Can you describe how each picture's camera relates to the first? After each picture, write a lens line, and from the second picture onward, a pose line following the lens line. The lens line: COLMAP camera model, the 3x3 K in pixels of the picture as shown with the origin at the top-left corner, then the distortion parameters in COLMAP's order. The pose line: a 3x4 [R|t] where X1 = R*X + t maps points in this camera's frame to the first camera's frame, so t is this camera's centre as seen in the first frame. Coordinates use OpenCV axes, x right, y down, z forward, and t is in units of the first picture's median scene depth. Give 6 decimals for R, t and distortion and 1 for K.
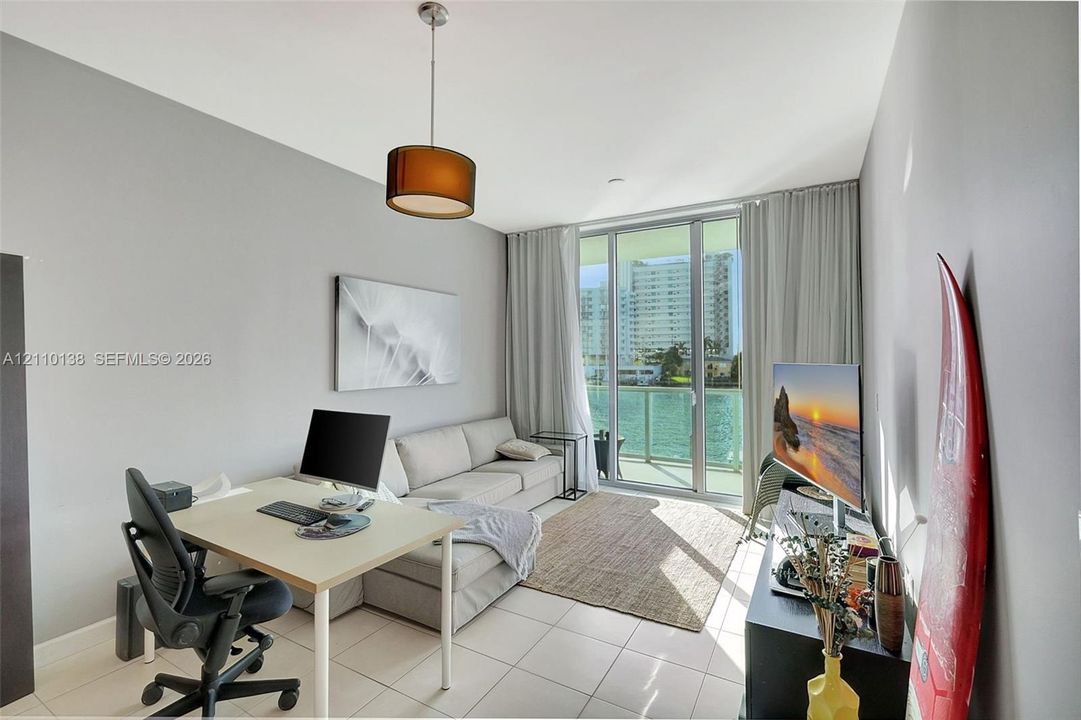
lens RADIAL K [[473.0, 0, 540.5], [0, 473.0, 360.0], [0, 0, 1]] dist [0.011323, 0.000160]
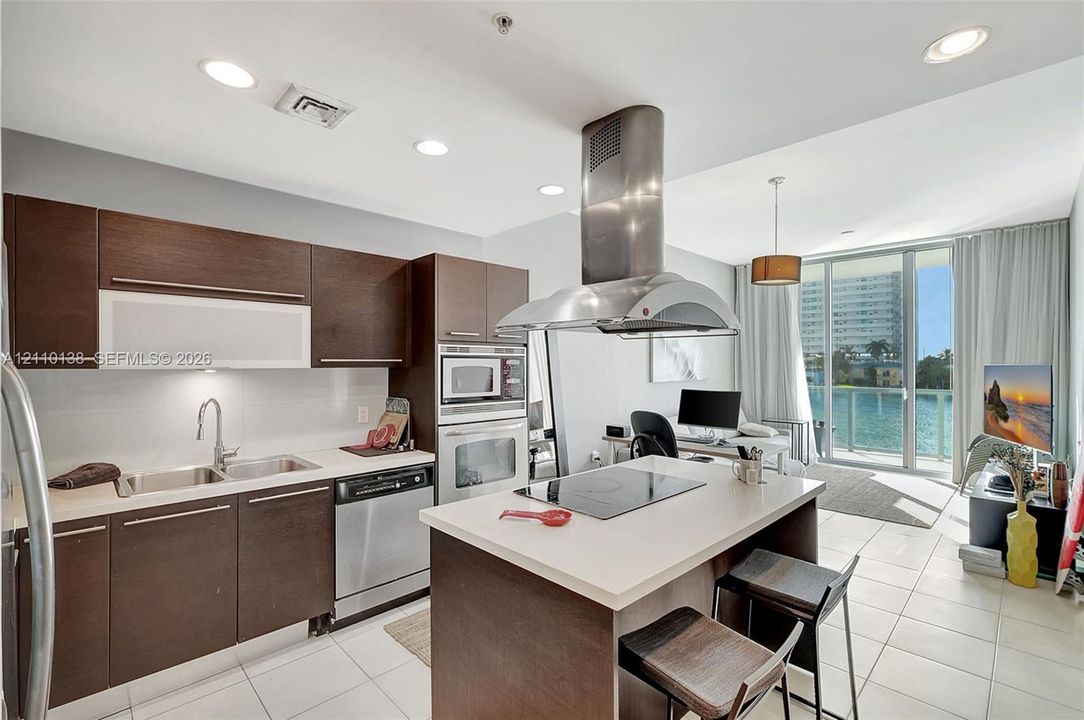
lens RADIAL K [[475.1, 0, 542.0], [0, 475.1, 360.0], [0, 0, 1]] dist [-0.000867, 0.000215]
pose [[0.958570, -0.000099, -0.284858, -0.296833], [-0.000795, 0.999995, -0.003023, -0.003849], [0.284857, 0.003124, 0.958565, -0.577988]]
